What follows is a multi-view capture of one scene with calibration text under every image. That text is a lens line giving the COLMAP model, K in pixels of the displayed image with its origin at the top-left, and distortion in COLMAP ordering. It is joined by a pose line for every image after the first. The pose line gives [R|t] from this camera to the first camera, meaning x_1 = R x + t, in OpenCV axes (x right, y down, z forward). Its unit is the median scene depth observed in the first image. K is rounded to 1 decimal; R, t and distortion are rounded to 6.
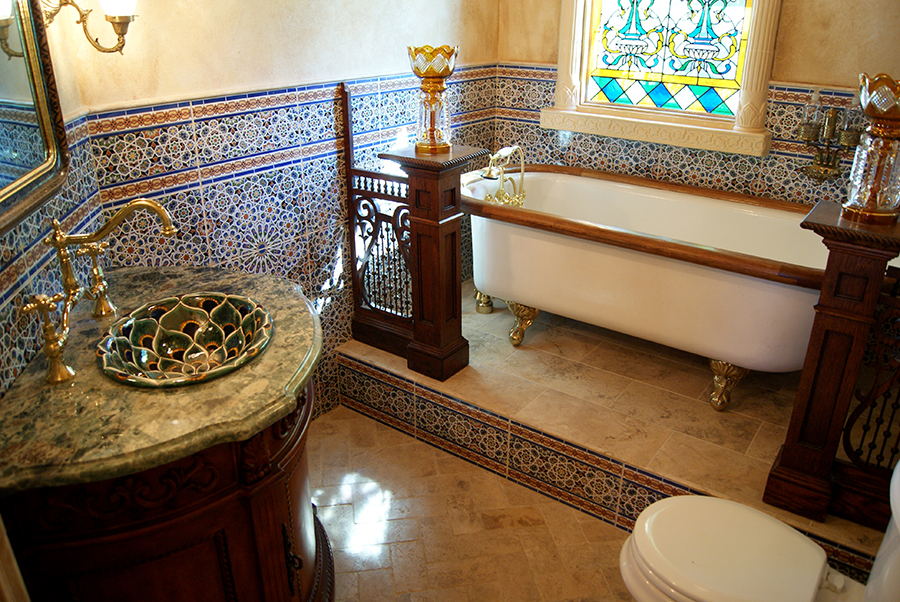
lens RADIAL K [[694.2, 0, 449.9], [0, 694.2, 303.8], [0, 0, 1]] dist [-0.082832, 0.010867]
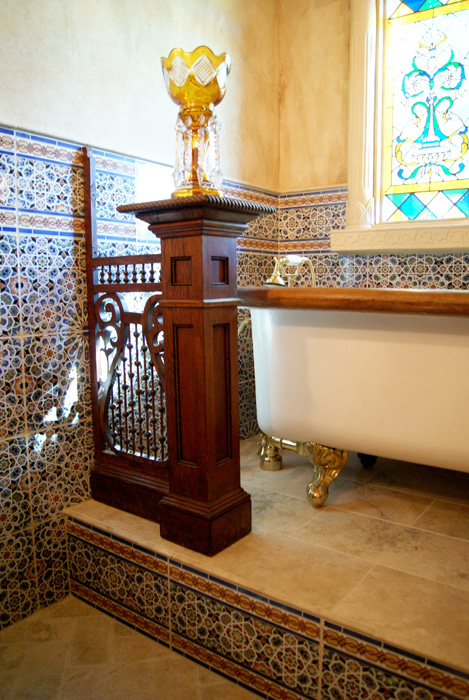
lens RADIAL K [[539.9, 0, 236.6], [0, 539.9, 354.5], [0, 0, 1]] dist [-0.082832, 0.010867]
pose [[0.999985, -0.005492, -0.000467, 0.013686], [0.005134, 0.958973, -0.283450, 0.068403], [0.002004, 0.283443, 0.958987, 0.443118]]
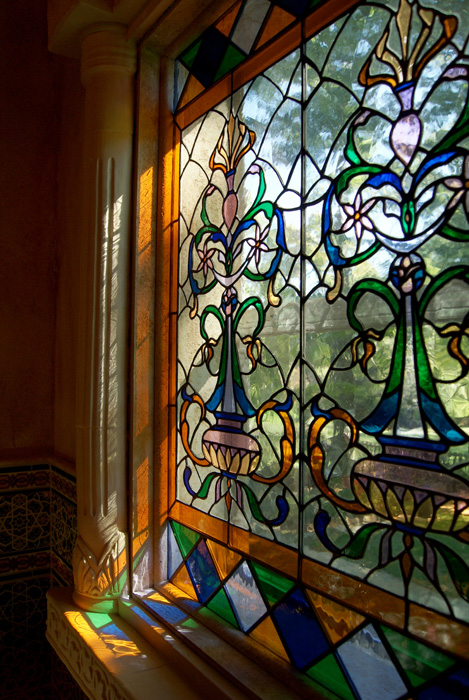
lens RADIAL K [[539.9, 0, 233.3], [0, 539.9, 354.6], [0, 0, 1]] dist [-0.082832, 0.010867]
pose [[0.941895, -0.008604, -0.335796, 0.378384], [-0.136316, 0.903864, -0.405521, -0.335926], [0.307003, 0.427733, 0.850173, 0.813357]]
